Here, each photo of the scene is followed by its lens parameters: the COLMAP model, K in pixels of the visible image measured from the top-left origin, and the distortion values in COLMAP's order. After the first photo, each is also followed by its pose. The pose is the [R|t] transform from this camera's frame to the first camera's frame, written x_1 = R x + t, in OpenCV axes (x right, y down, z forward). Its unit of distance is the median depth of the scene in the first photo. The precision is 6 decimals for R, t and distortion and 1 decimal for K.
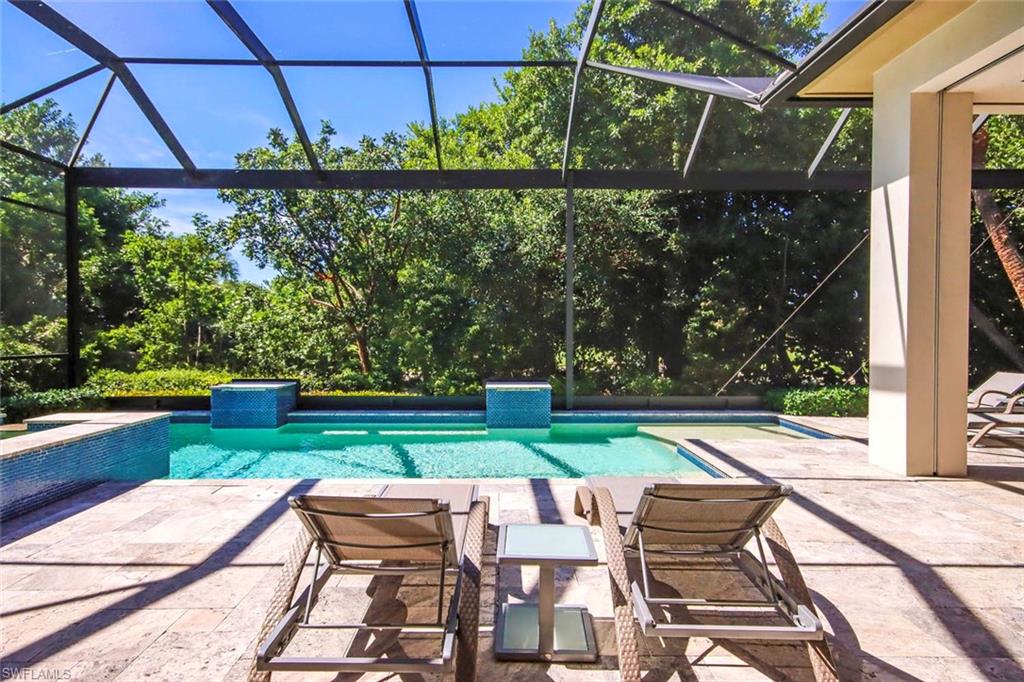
lens RADIAL K [[607.0, 0, 512.0], [0, 607.0, 341.0], [0, 0, 1]] dist [-0.001270, 0.000211]
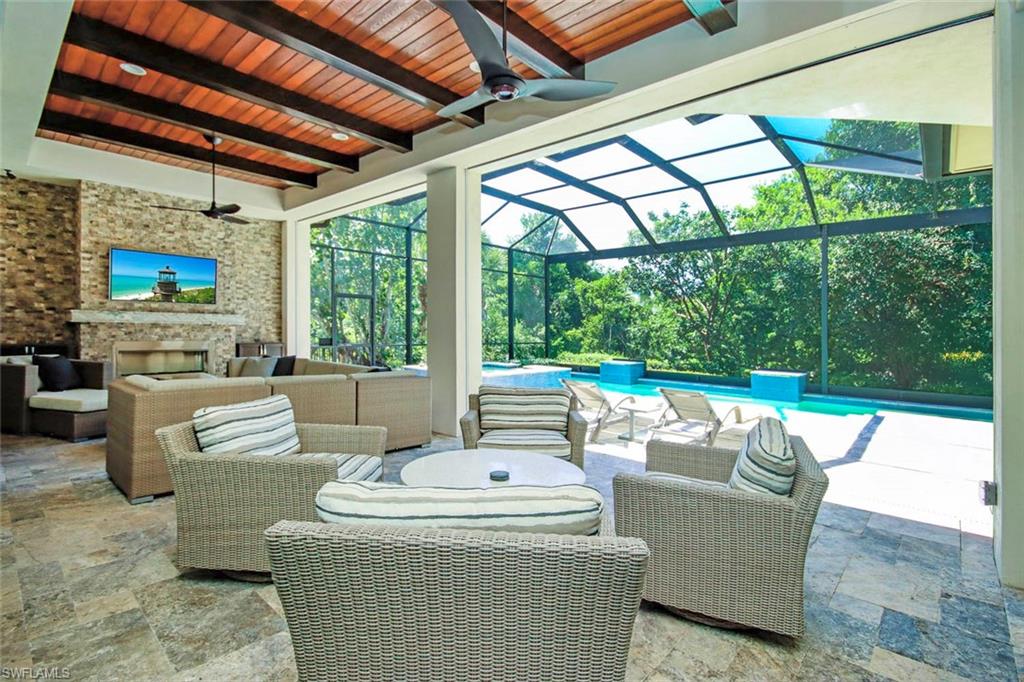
lens RADIAL K [[480.1, 0, 512.0], [0, 480.1, 341.0], [0, 0, 1]] dist [0.001679, 0.000079]
pose [[0.732033, 0.030777, -0.680573, 0.226989], [-0.028014, 0.999494, 0.015067, -0.004121], [0.680693, 0.008036, 0.732525, -0.212637]]
